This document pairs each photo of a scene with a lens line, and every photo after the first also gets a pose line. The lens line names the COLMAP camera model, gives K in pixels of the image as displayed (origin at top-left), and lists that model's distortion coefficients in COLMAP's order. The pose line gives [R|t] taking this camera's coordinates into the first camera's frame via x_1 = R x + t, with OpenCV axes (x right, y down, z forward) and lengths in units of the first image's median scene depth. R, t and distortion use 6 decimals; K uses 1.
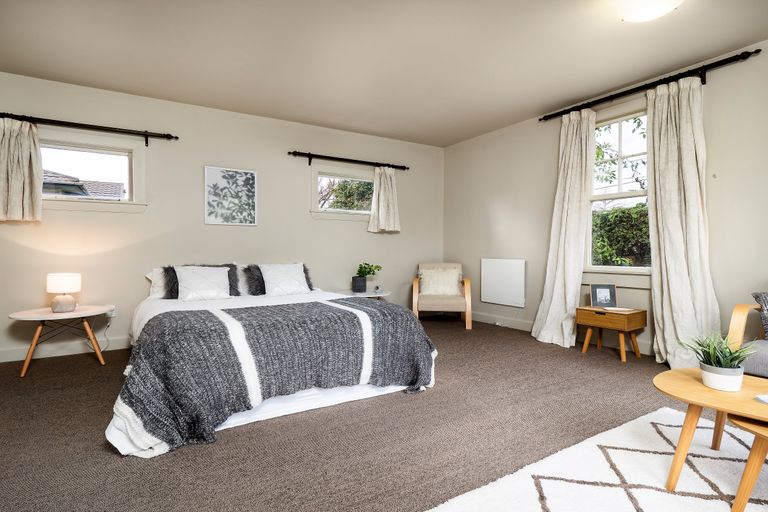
lens RADIAL K [[396.8, 0, 383.9], [0, 396.8, 240.5], [0, 0, 1]] dist [-0.000090, 0.000187]
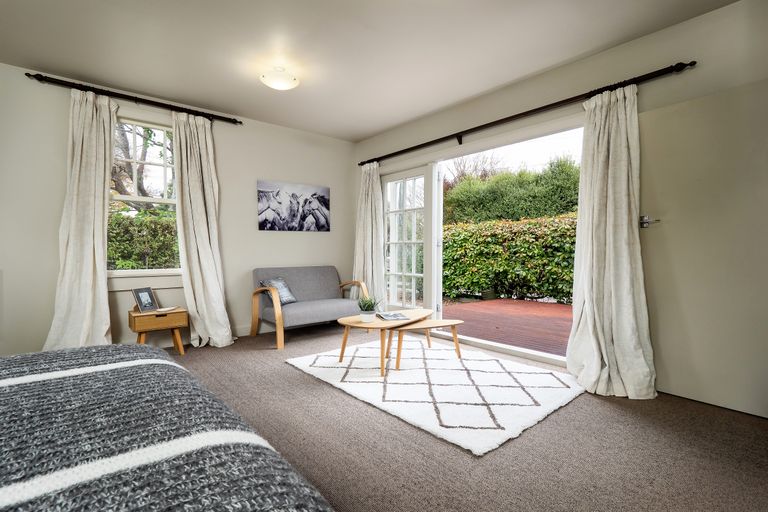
lens RADIAL K [[378.6, 0, 384.0], [0, 378.6, 256.0], [0, 0, 1]] dist [-0.000825, -0.000220]
pose [[-0.143252, -0.009918, 0.989637, -0.499170], [-0.024926, 0.999669, 0.006411, 0.009242], [-0.989372, -0.023749, -0.143451, 0.568669]]
